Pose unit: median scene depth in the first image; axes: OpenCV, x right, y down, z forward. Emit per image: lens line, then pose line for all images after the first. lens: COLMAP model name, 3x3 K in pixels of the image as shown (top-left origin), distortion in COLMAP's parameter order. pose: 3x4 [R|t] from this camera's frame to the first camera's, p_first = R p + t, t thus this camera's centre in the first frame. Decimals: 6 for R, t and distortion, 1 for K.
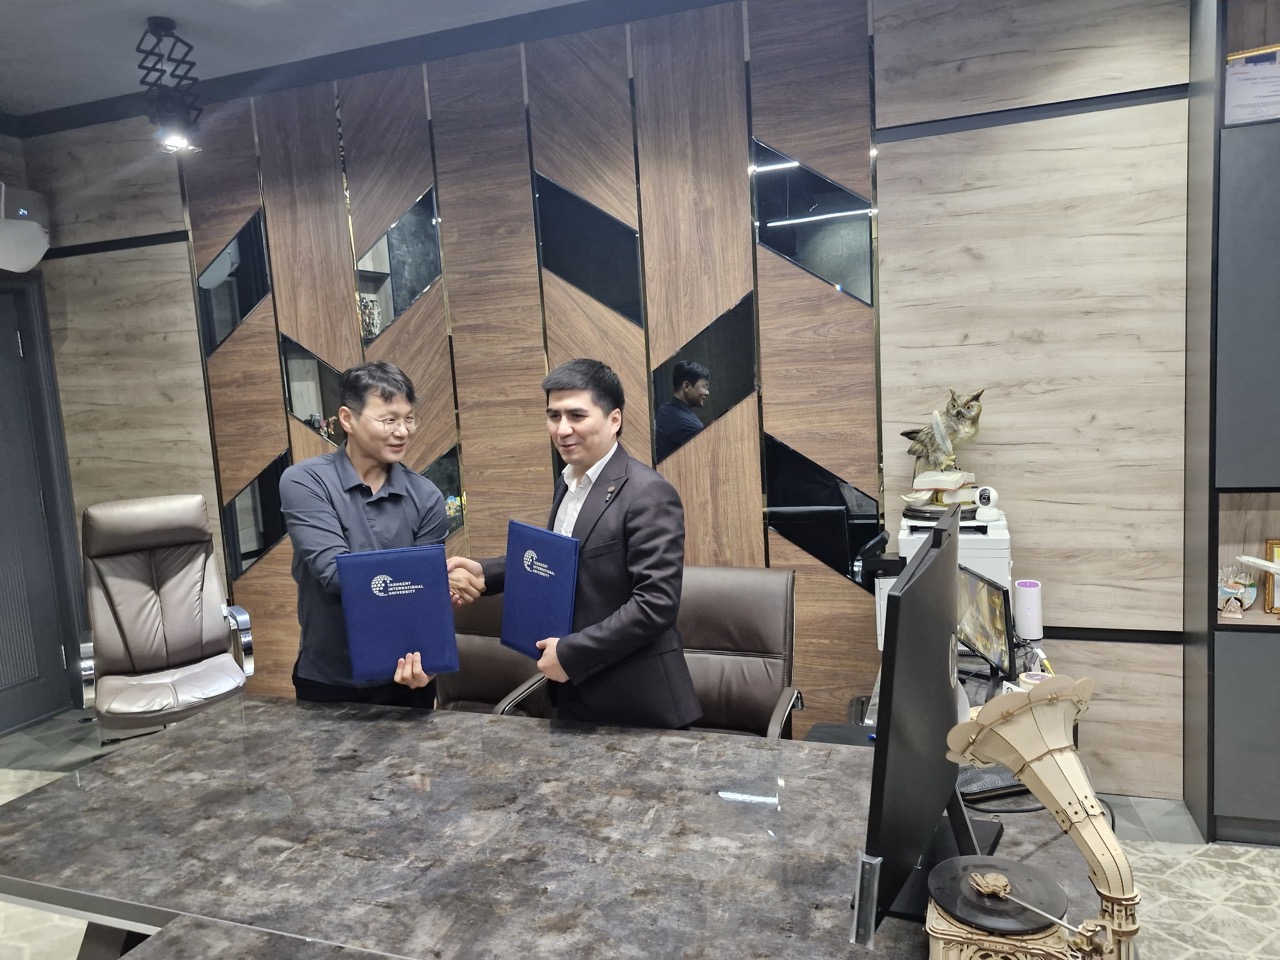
lens RADIAL K [[923.2, 0, 639.4], [0, 923.2, 452.9], [0, 0, 1]] dist [0.083892, -0.100811]
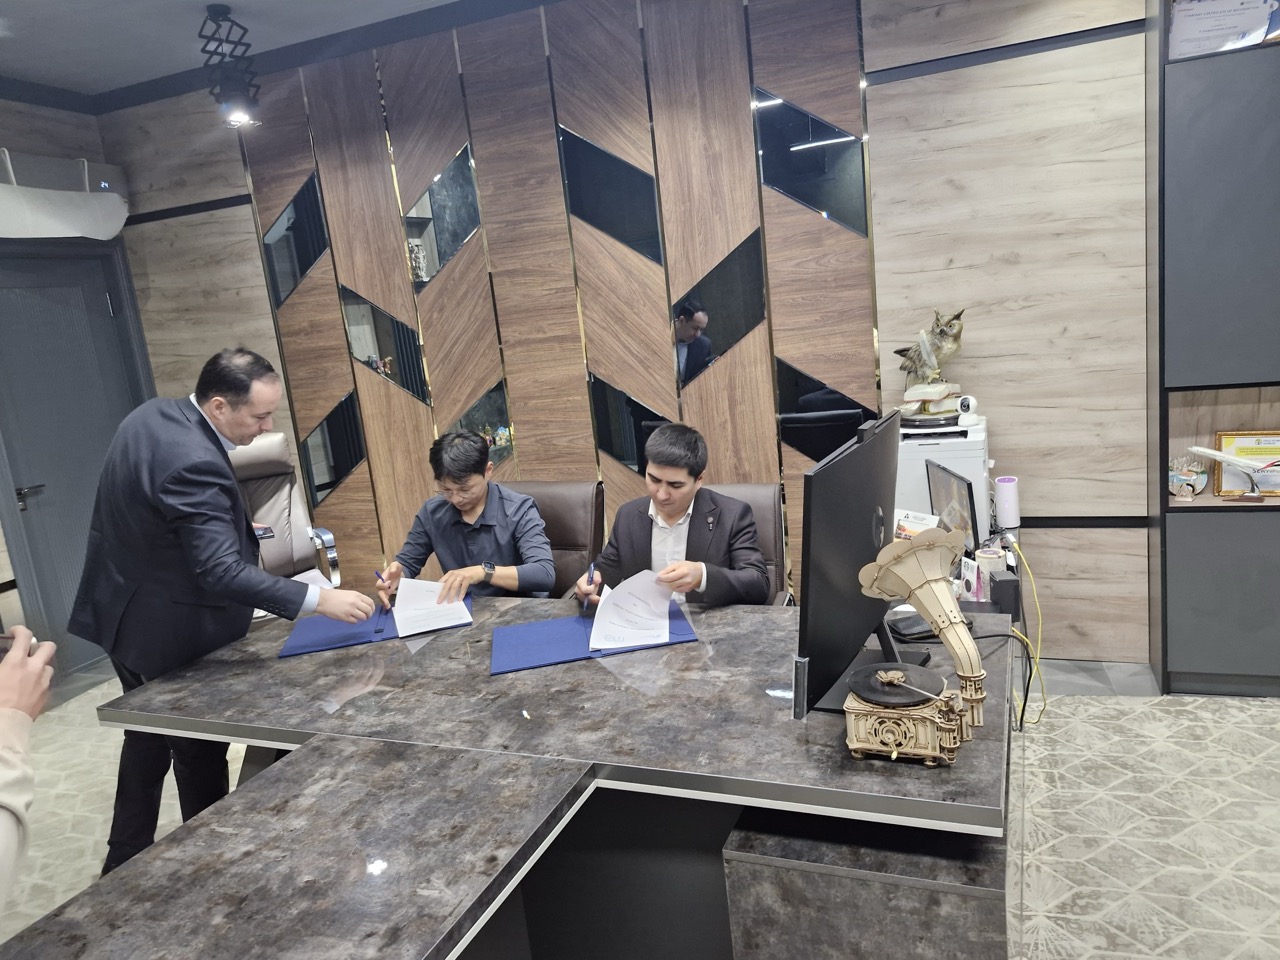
lens RADIAL K [[923.2, 0, 639.4], [0, 923.2, 452.9], [0, 0, 1]] dist [0.083892, -0.100811]
pose [[0.997727, -0.039133, -0.054851, 0.031541], [0.043360, 0.996001, 0.078111, -0.000277], [0.051575, -0.080311, 0.995435, -0.137562]]
